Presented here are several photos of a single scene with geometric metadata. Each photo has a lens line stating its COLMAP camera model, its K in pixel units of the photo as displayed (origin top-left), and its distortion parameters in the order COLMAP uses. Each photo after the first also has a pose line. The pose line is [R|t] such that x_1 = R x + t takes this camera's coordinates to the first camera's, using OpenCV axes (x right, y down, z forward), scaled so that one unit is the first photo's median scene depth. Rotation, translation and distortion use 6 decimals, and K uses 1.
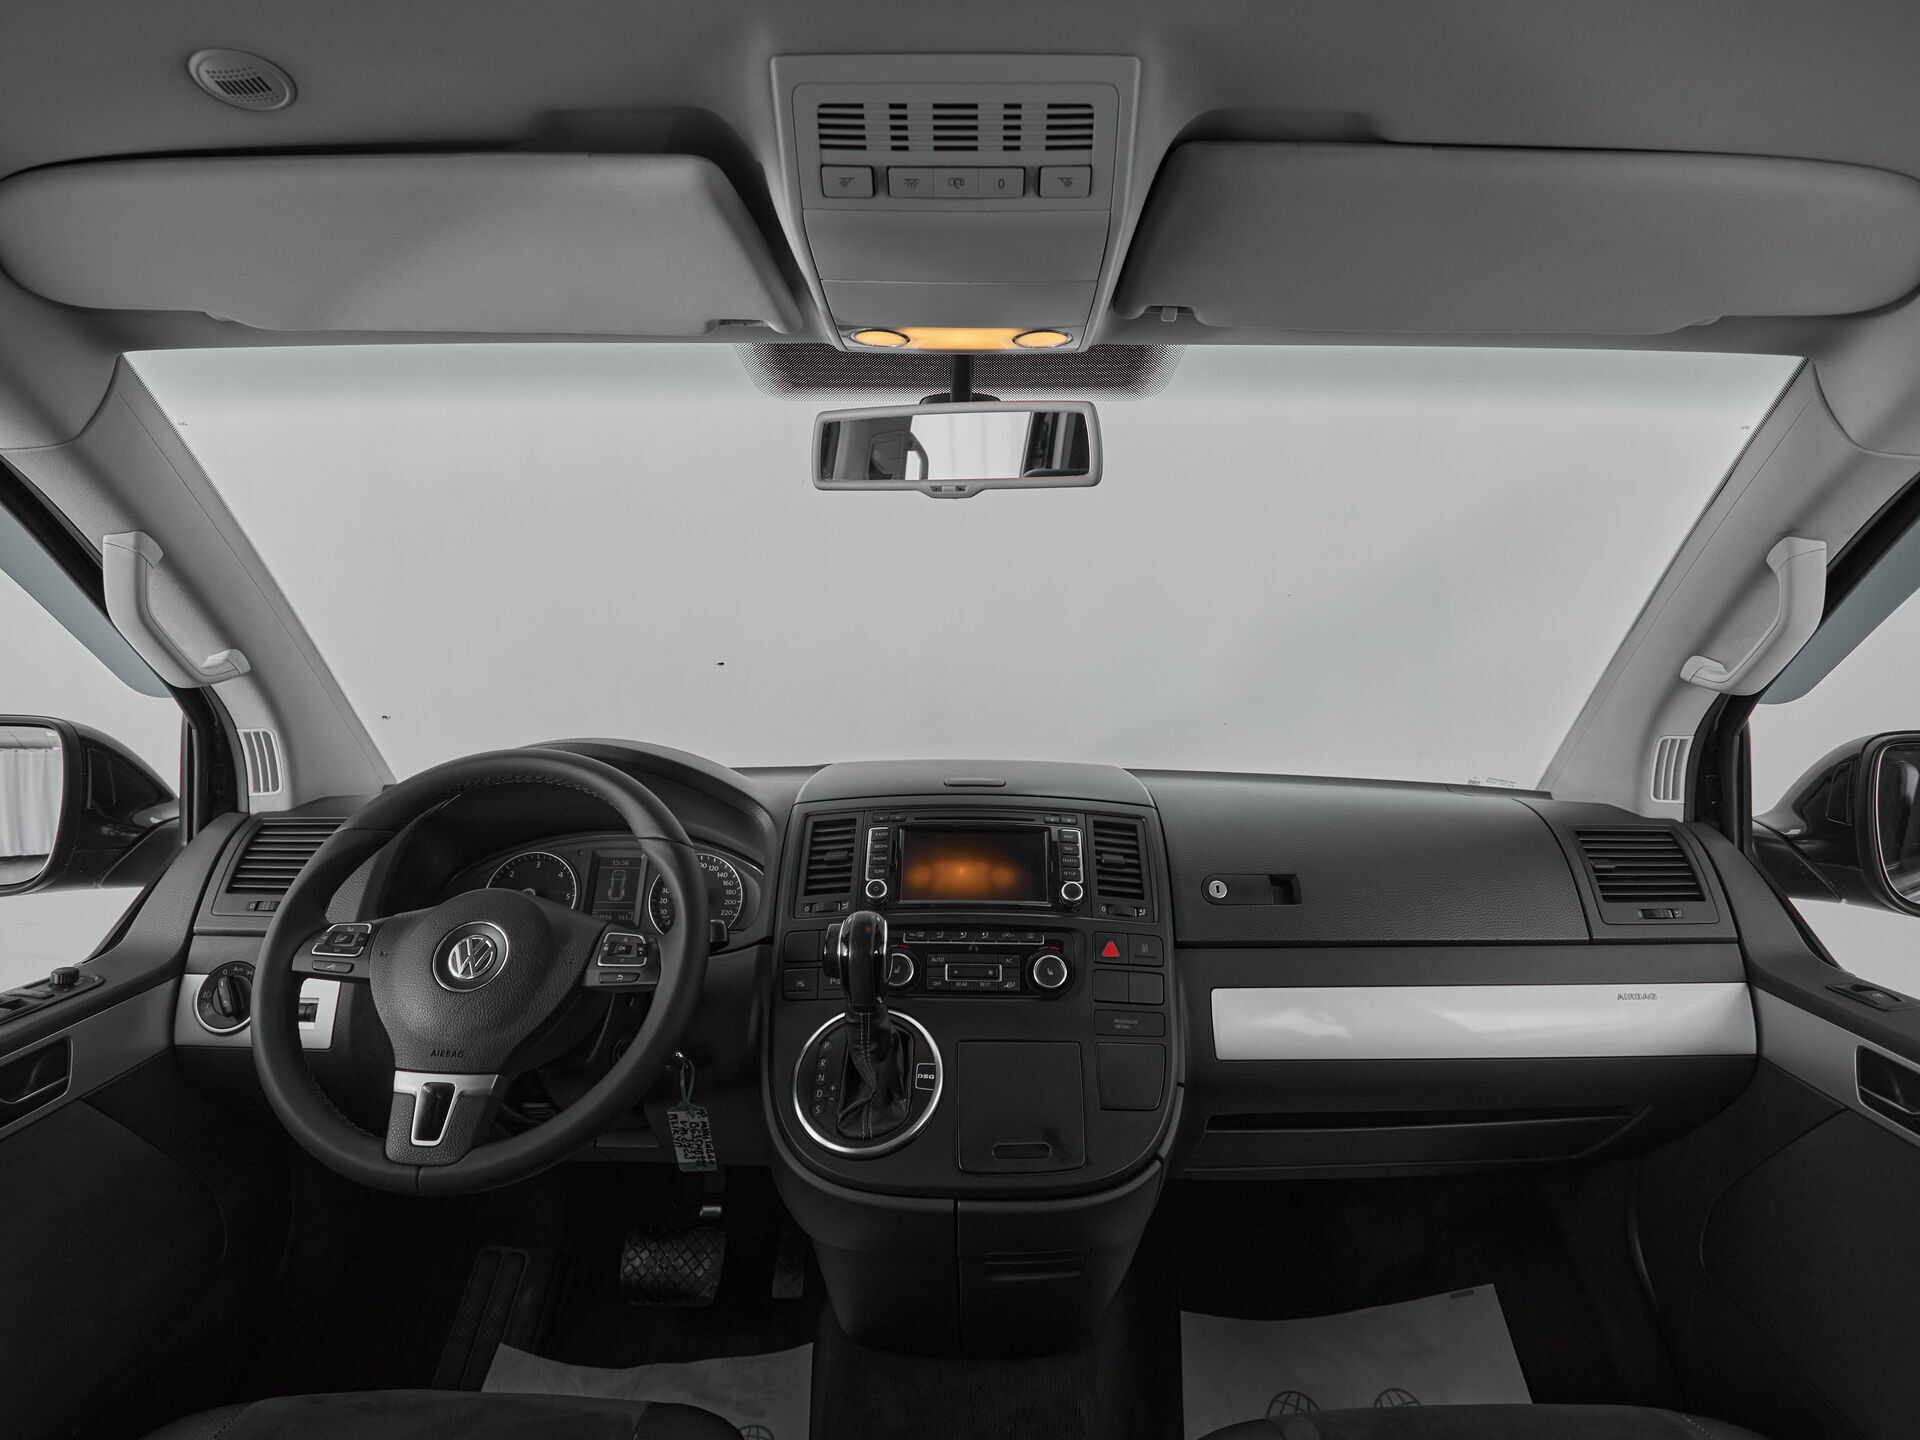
lens RADIAL K [[967.7, 0, 949.6], [0, 967.7, 733.1], [0, 0, 1]] dist [-0.001031, -0.001403]
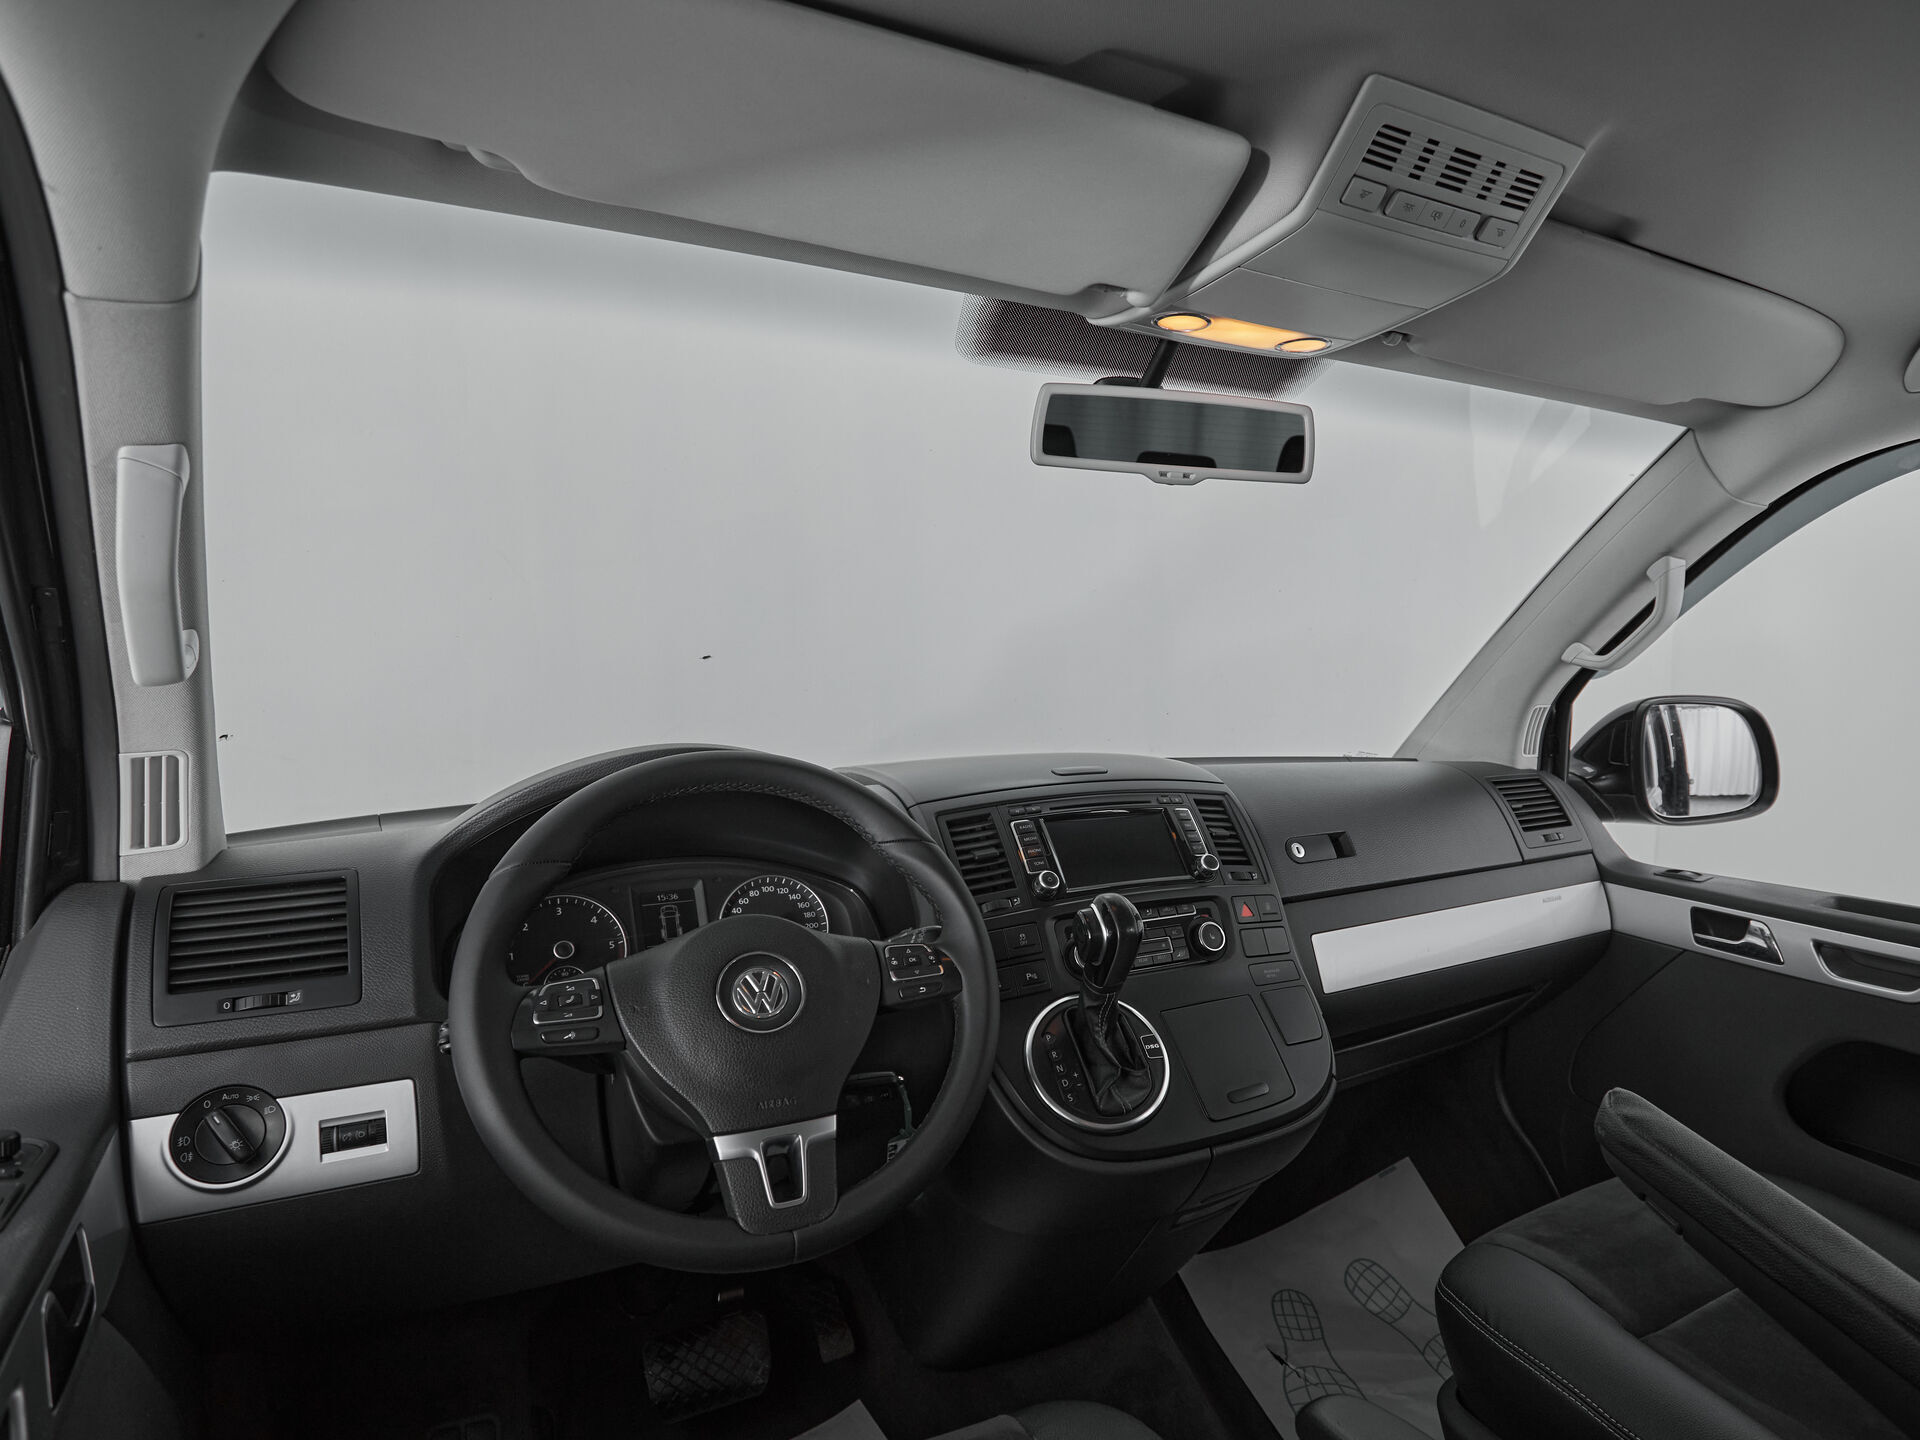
lens RADIAL K [[1078.4, 0, 1049.0], [0, 1078.4, 803.8], [0, 0, 1]] dist [-0.003116, 0.001248]
pose [[0.868169, -0.071201, 0.491135, -0.600290], [0.048714, 0.997102, 0.058442, 0.019656], [-0.493873, -0.026813, 0.869121, 0.049599]]
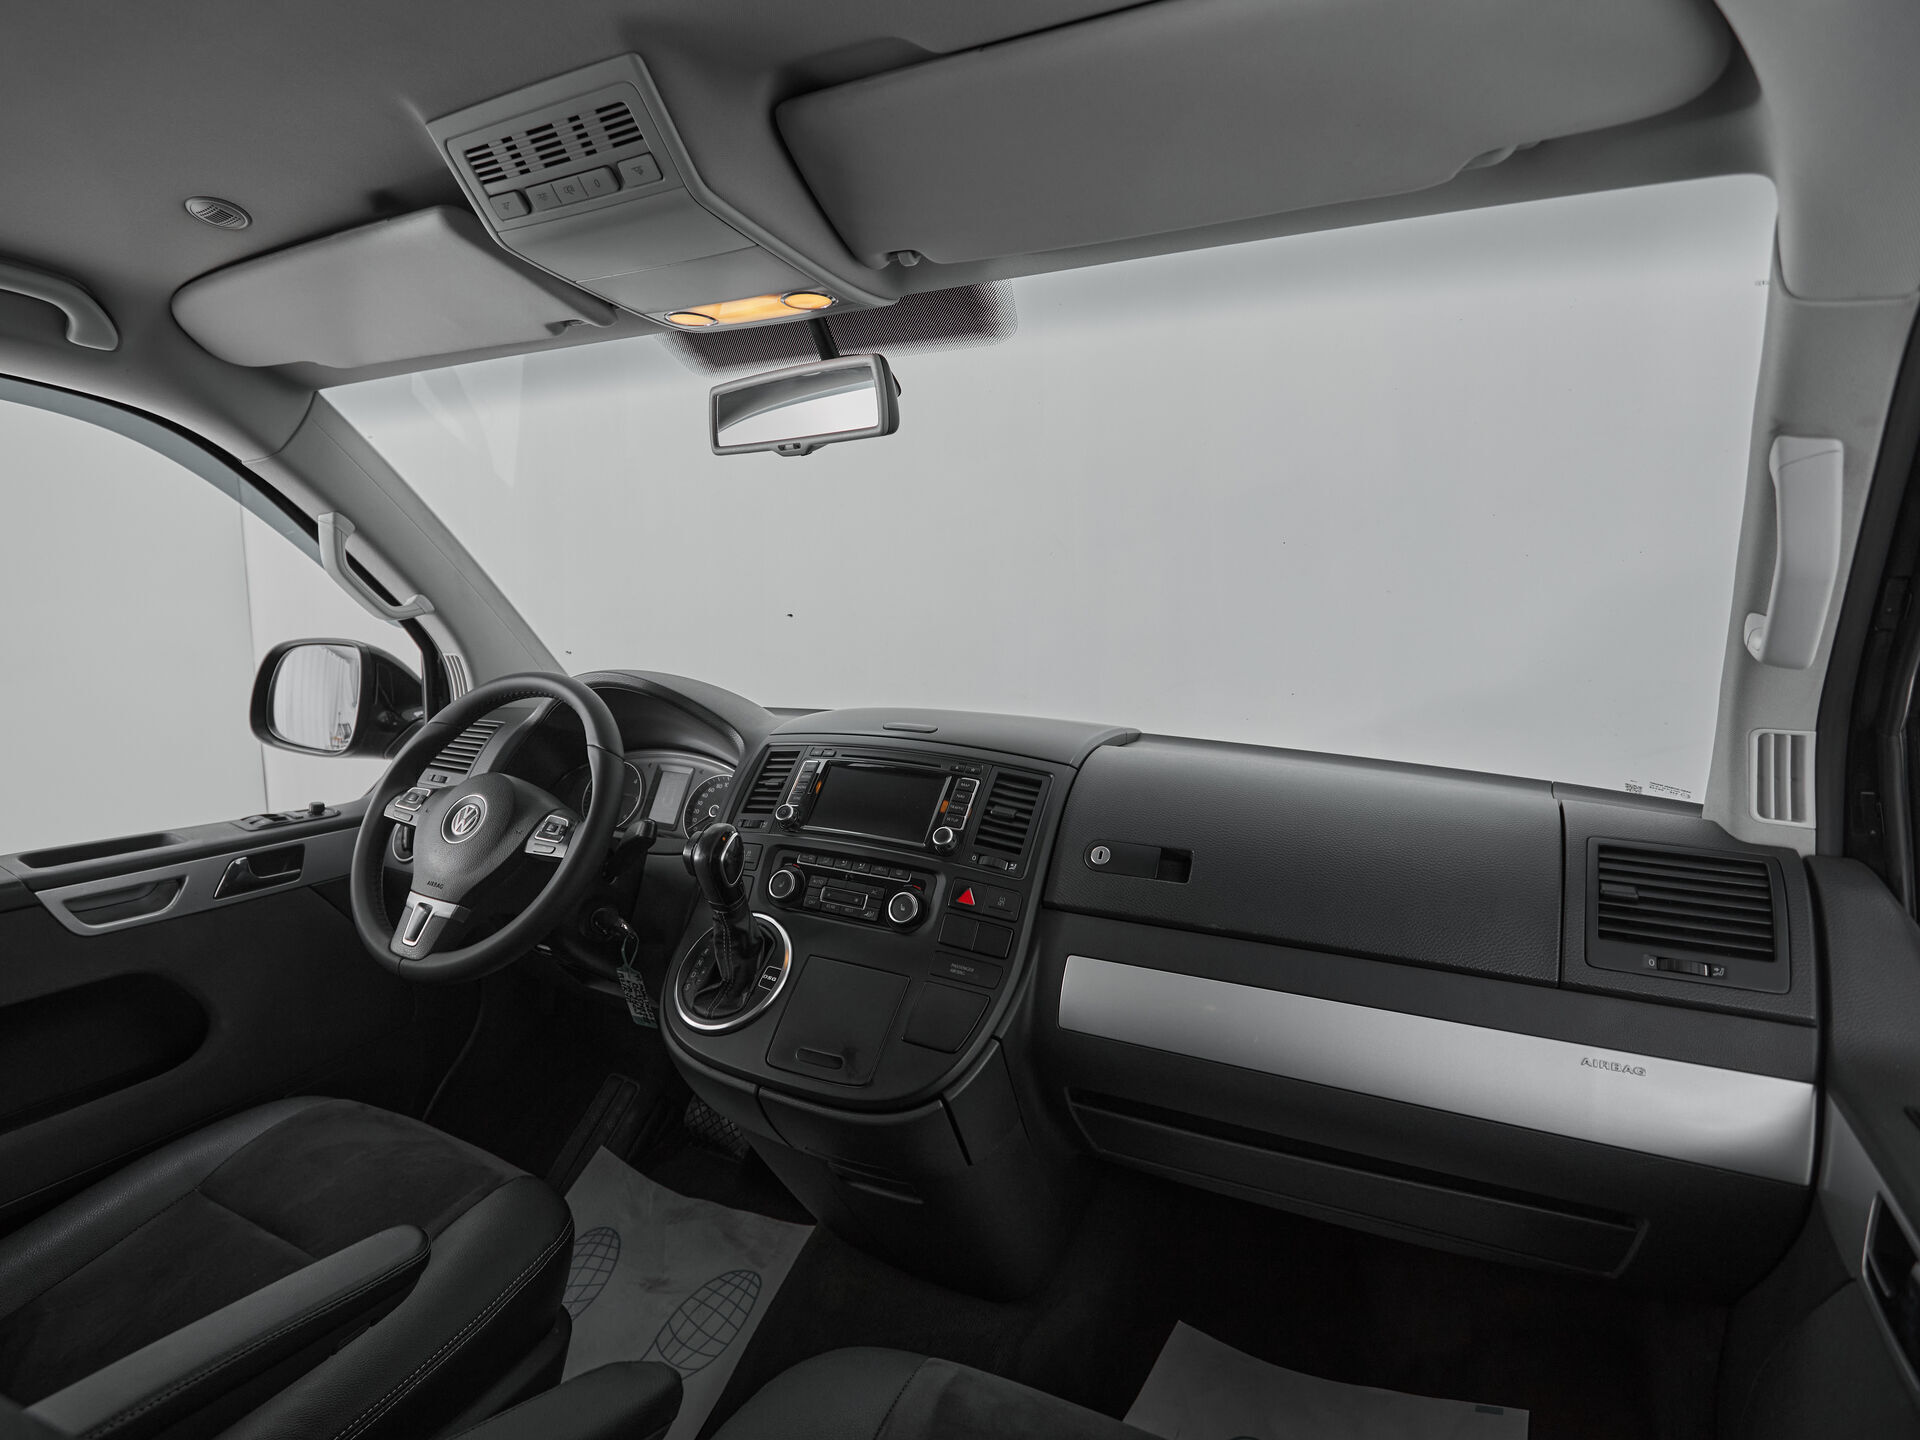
lens RADIAL K [[967.7, 0, 872.8], [0, 967.7, 732.7], [0, 0, 1]] dist [-0.001031, -0.001403]
pose [[0.878766, 0.072655, -0.471691, 0.526466], [-0.058788, 0.997296, 0.044090, 0.013854], [0.473619, -0.011015, 0.880661, 0.065563]]
